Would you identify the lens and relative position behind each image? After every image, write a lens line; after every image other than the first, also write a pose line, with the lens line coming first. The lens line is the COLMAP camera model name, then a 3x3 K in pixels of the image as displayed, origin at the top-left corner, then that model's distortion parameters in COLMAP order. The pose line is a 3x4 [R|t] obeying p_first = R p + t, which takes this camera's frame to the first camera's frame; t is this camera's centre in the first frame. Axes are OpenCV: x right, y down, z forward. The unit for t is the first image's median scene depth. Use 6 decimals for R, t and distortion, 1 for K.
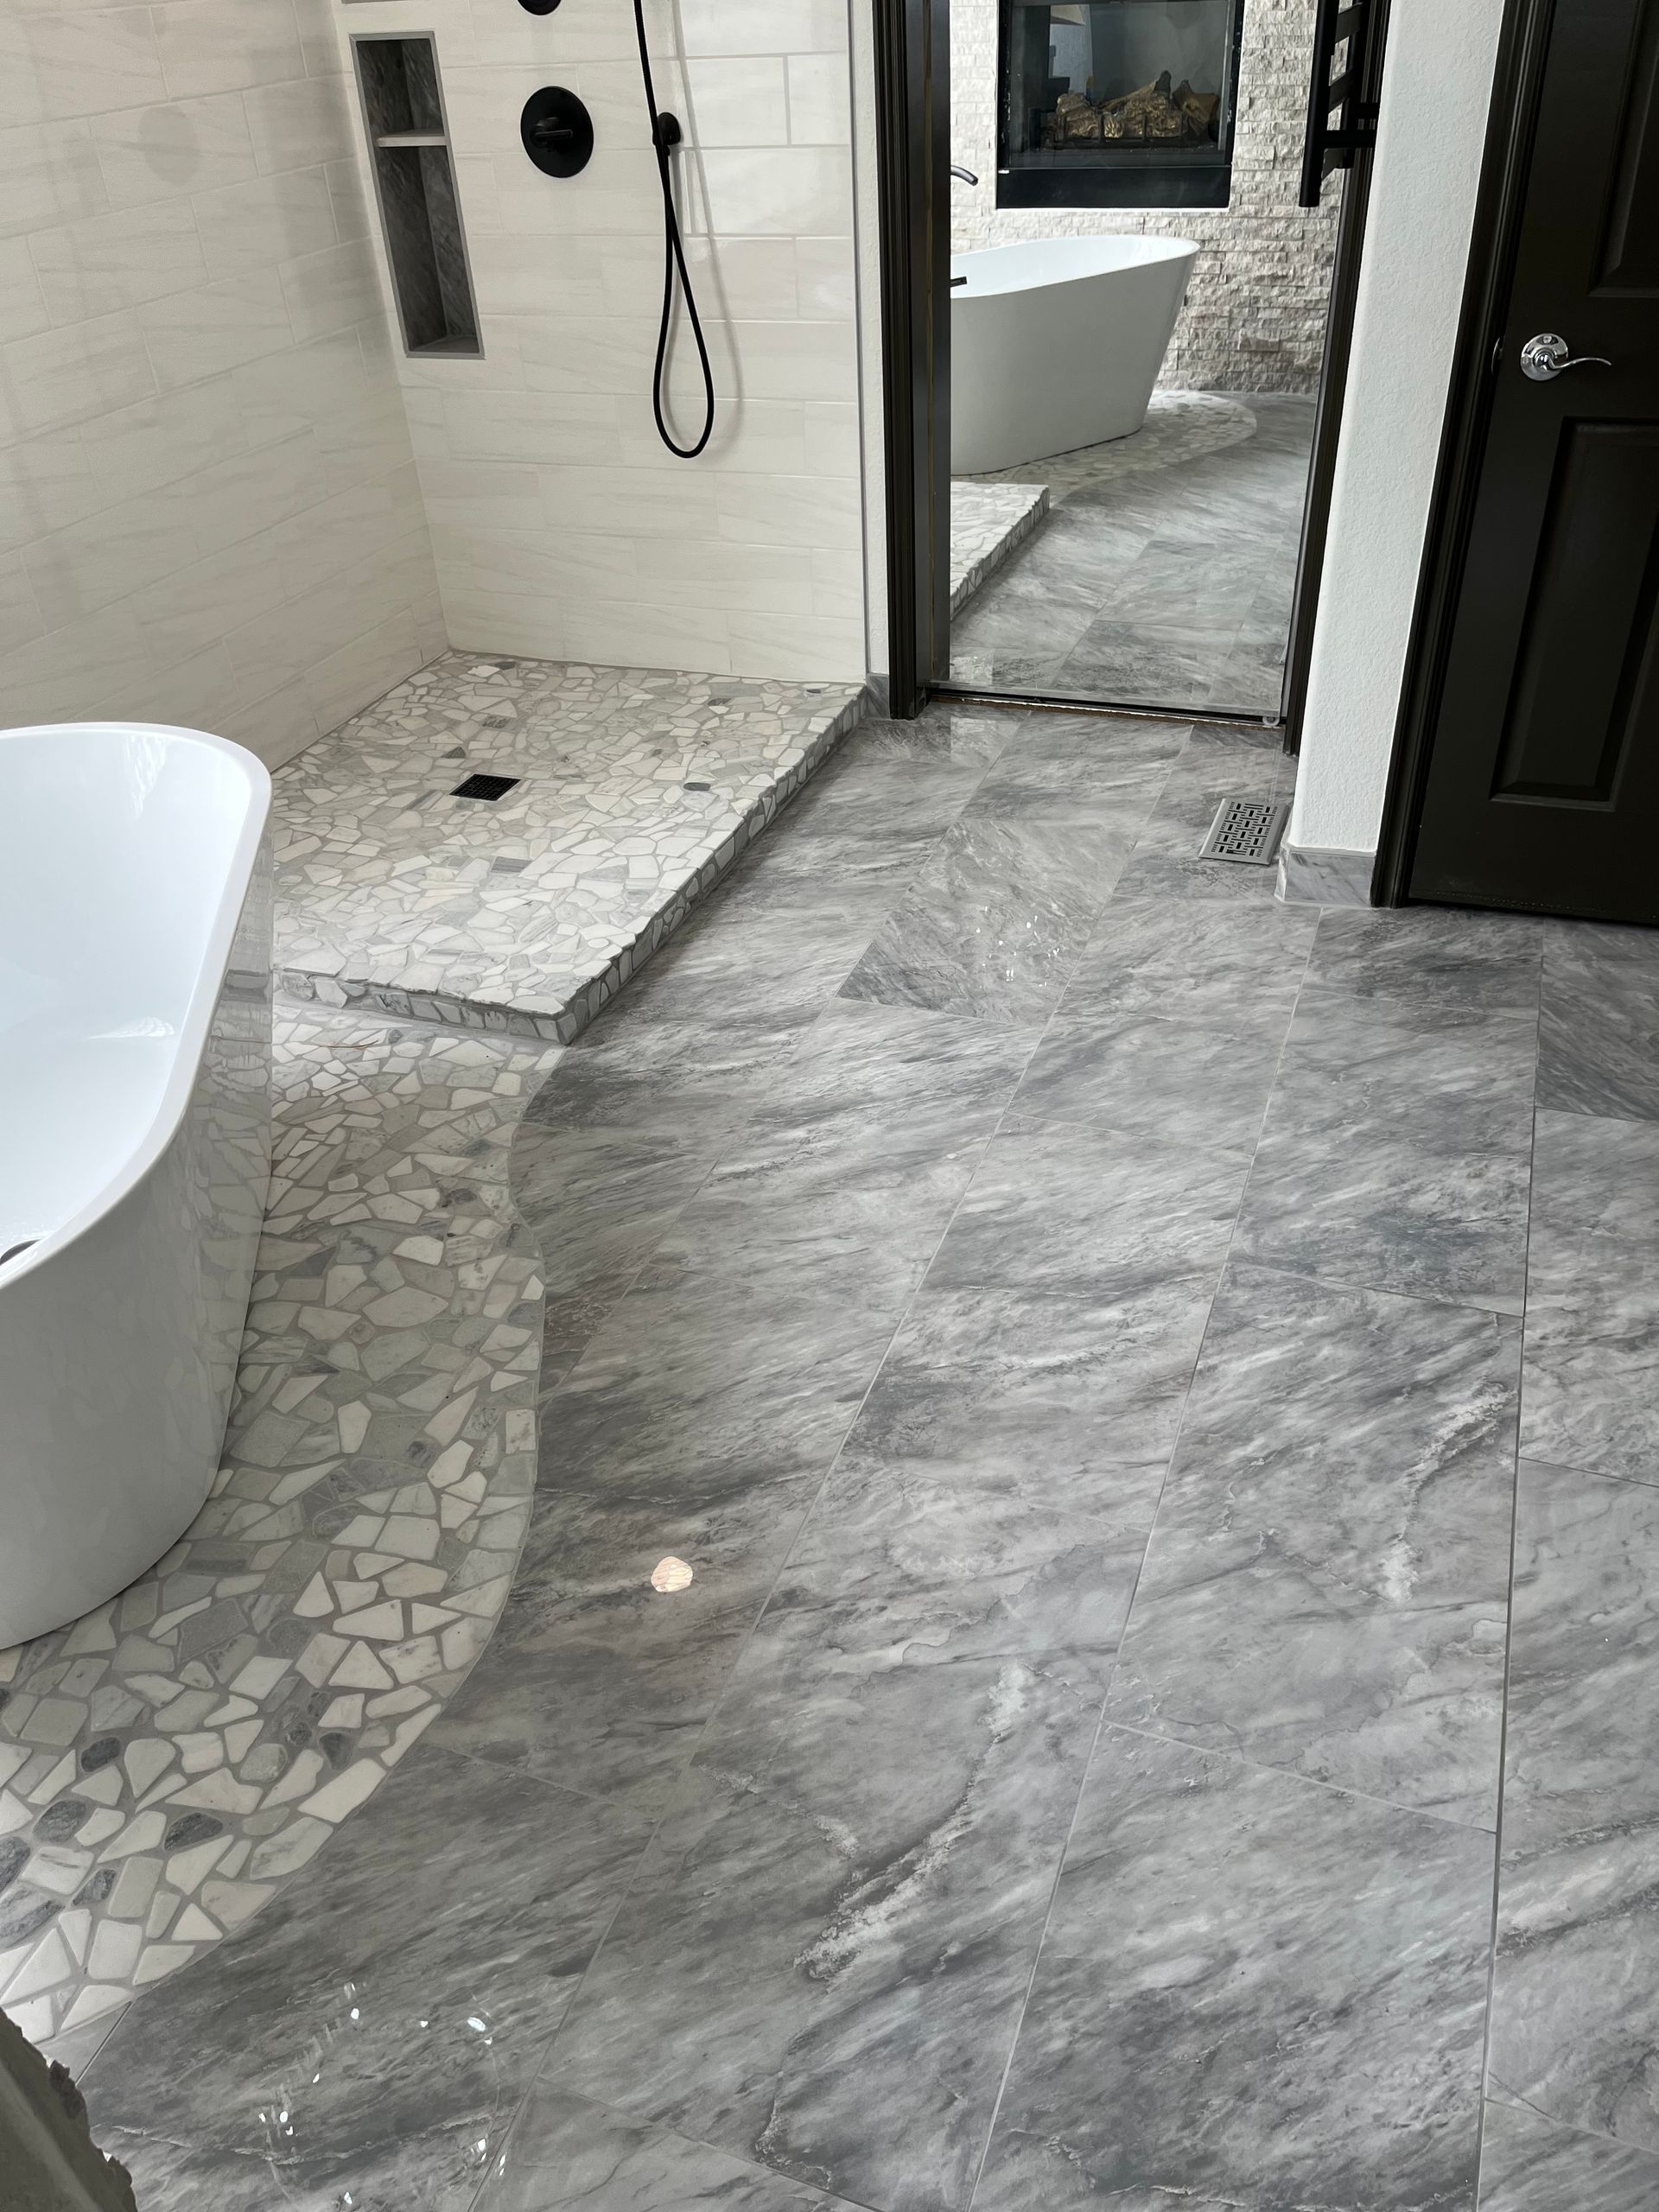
lens RADIAL K [[1666.1, 0, 819.4], [0, 1666.1, 1116.4], [0, 0, 1]] dist [0.061760, -0.074513]
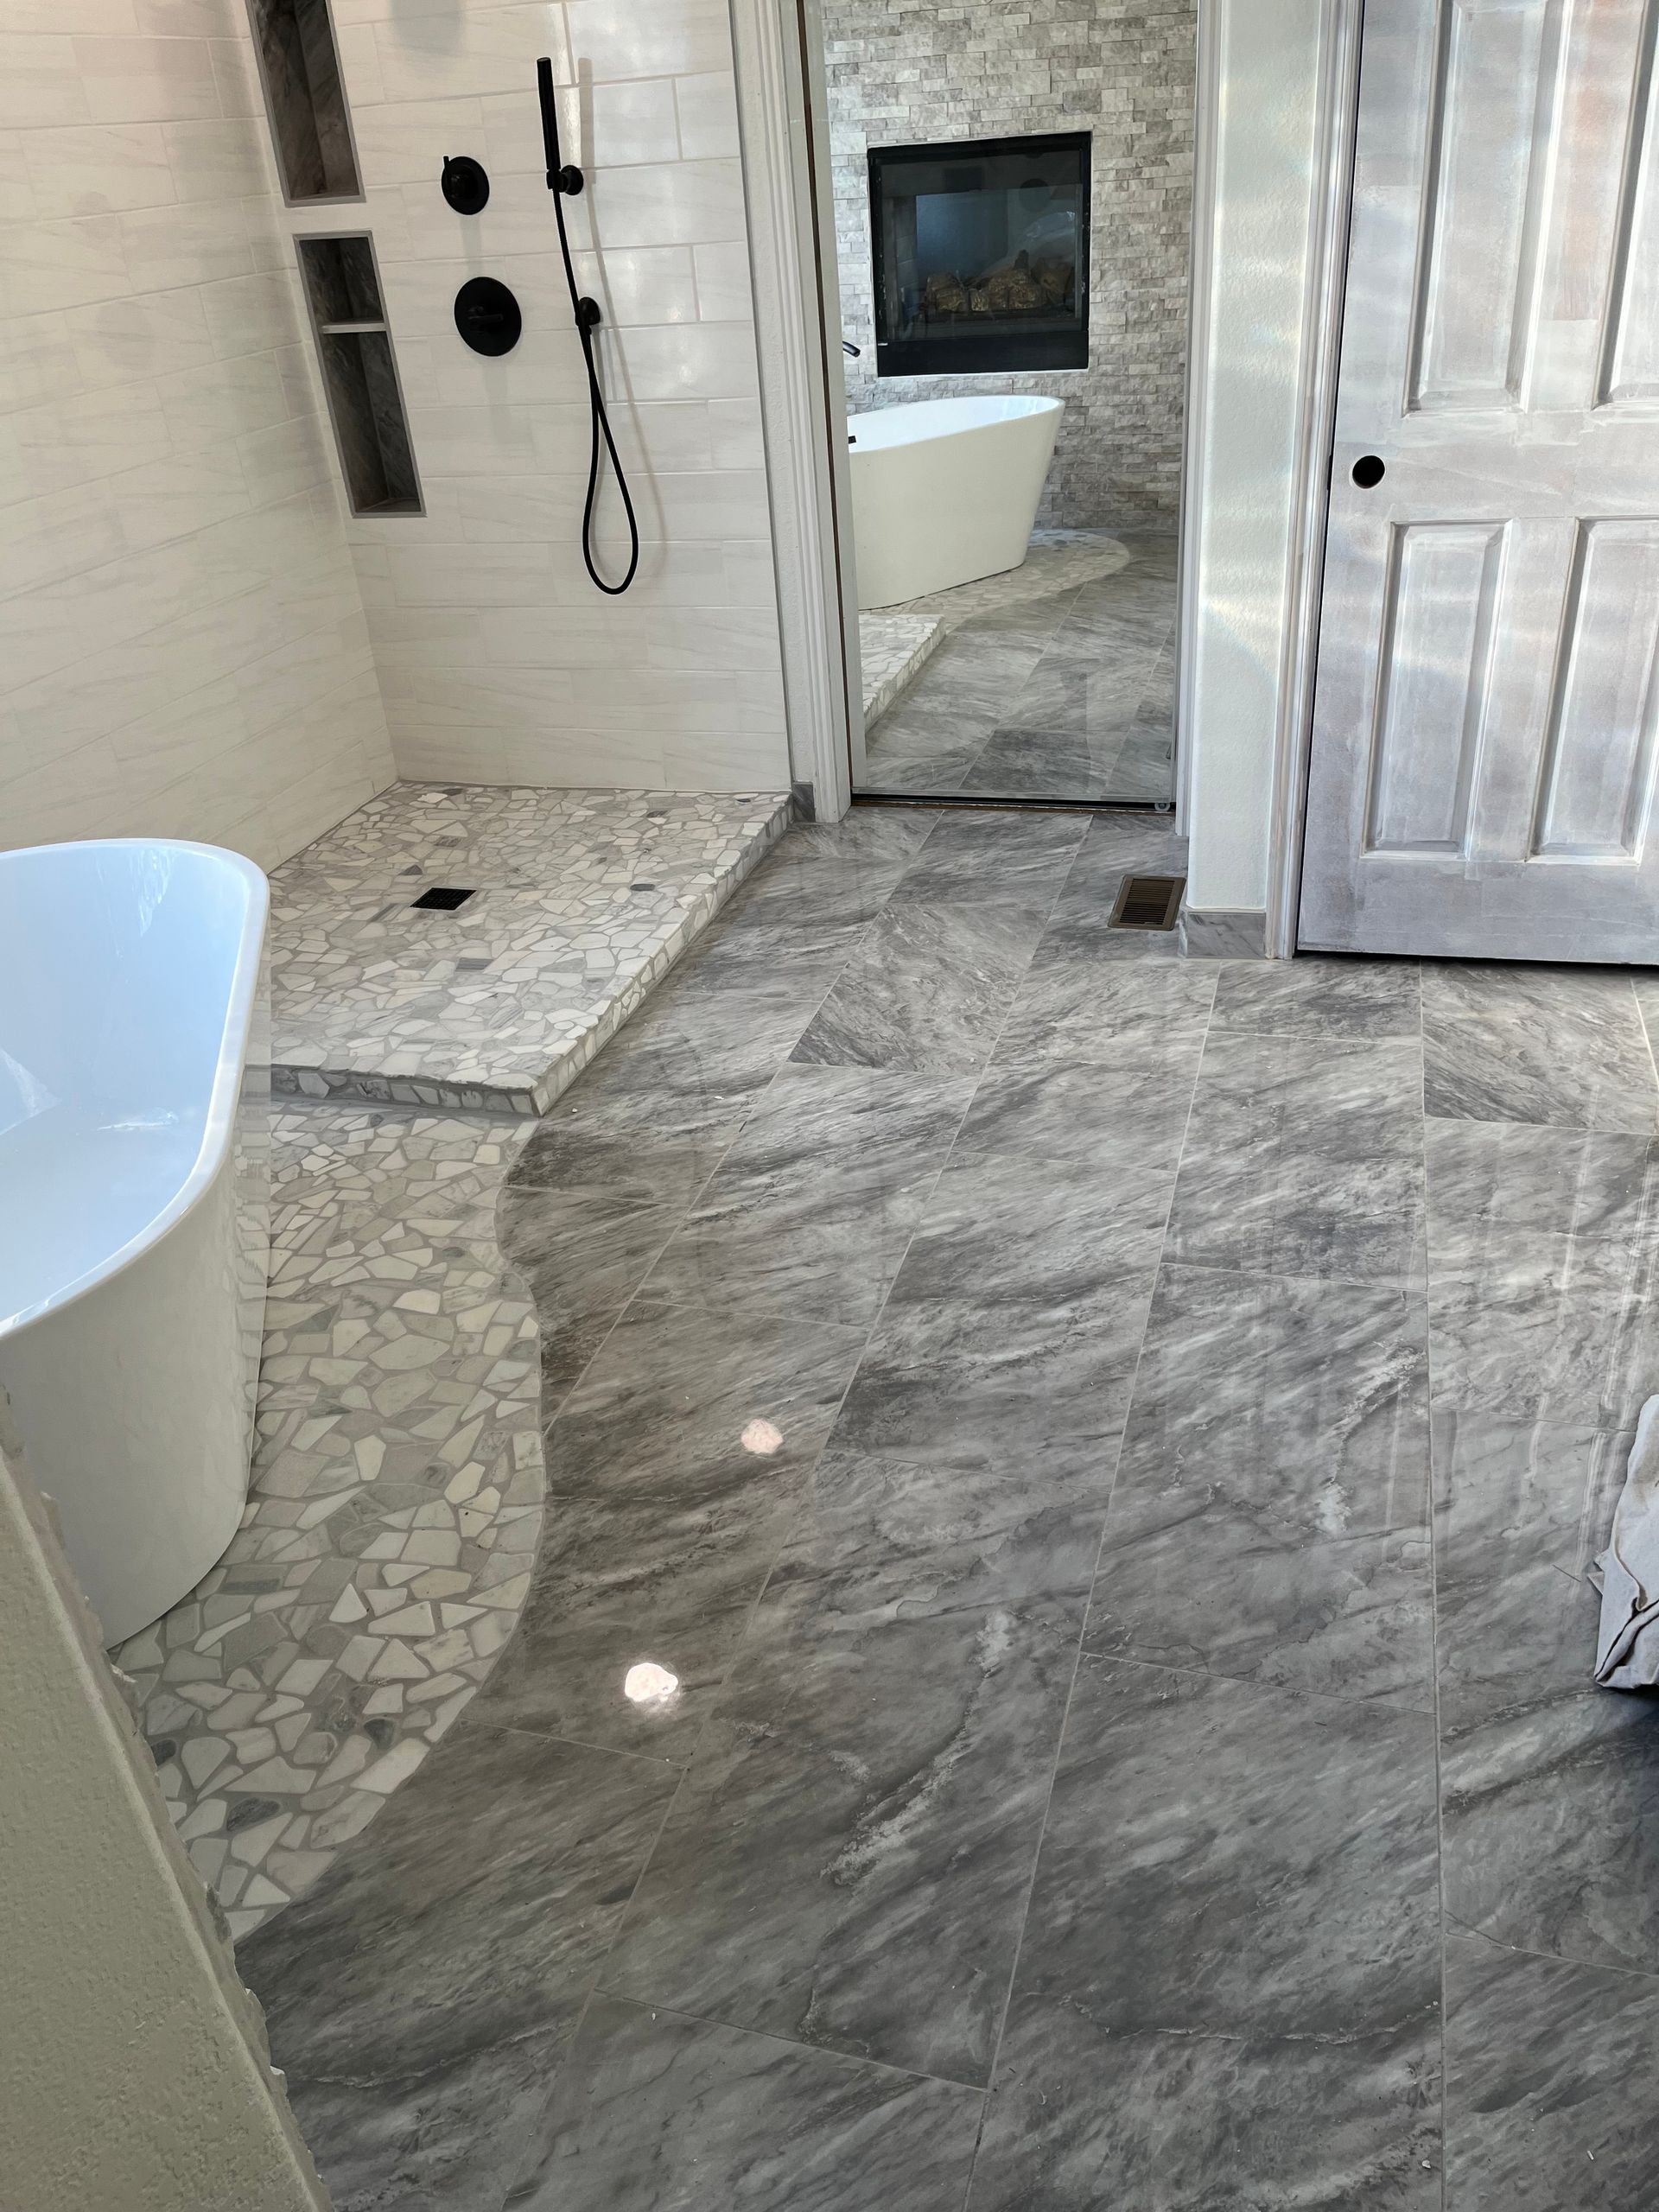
lens RADIAL K [[1666.1, 0, 827.7], [0, 1666.1, 1094.1], [0, 0, 1]] dist [0.061760, -0.074513]
pose [[0.997134, -0.055351, 0.051577, -0.027556], [0.060047, 0.993715, -0.094467, 0.070696], [-0.046024, 0.097294, 0.994191, -0.101929]]
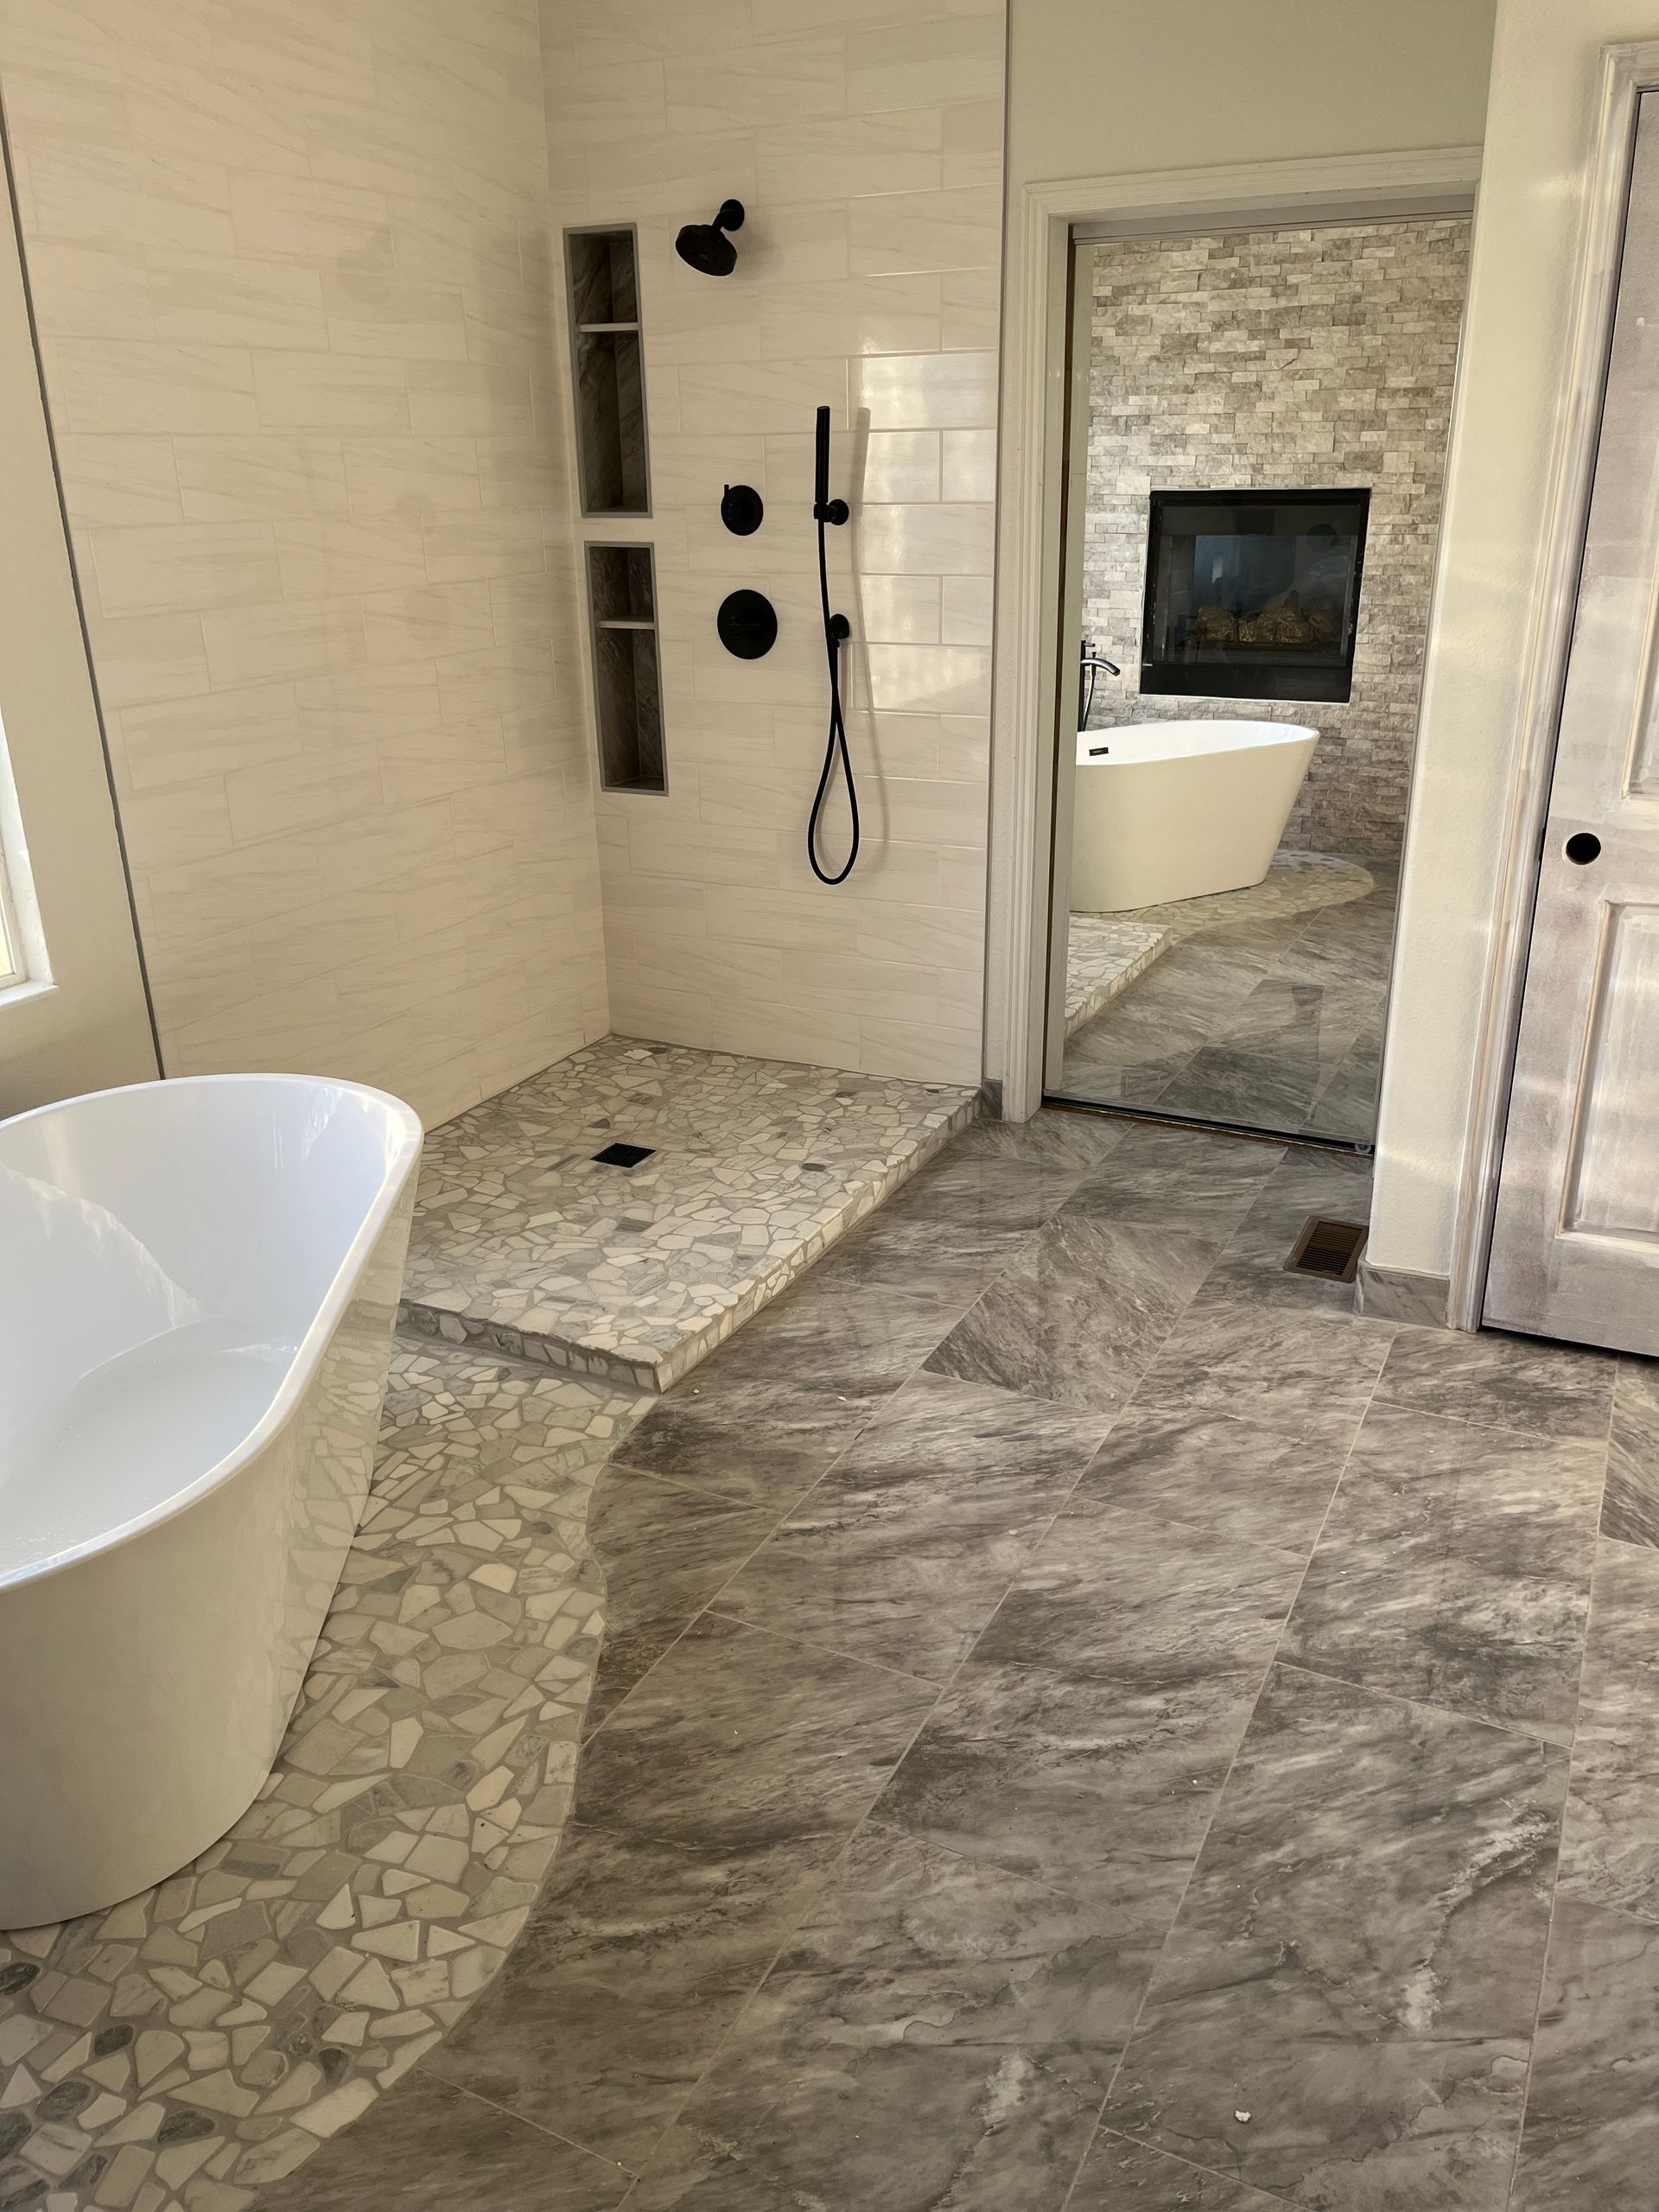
lens RADIAL K [[1666.1, 0, 840.1], [0, 1666.1, 1092.3], [0, 0, 1]] dist [0.061760, -0.074513]
pose [[0.994191, 0.067710, -0.083668, 0.047891], [-0.086256, 0.966173, -0.243043, 0.025522], [0.064381, 0.248848, 0.966400, -0.084225]]
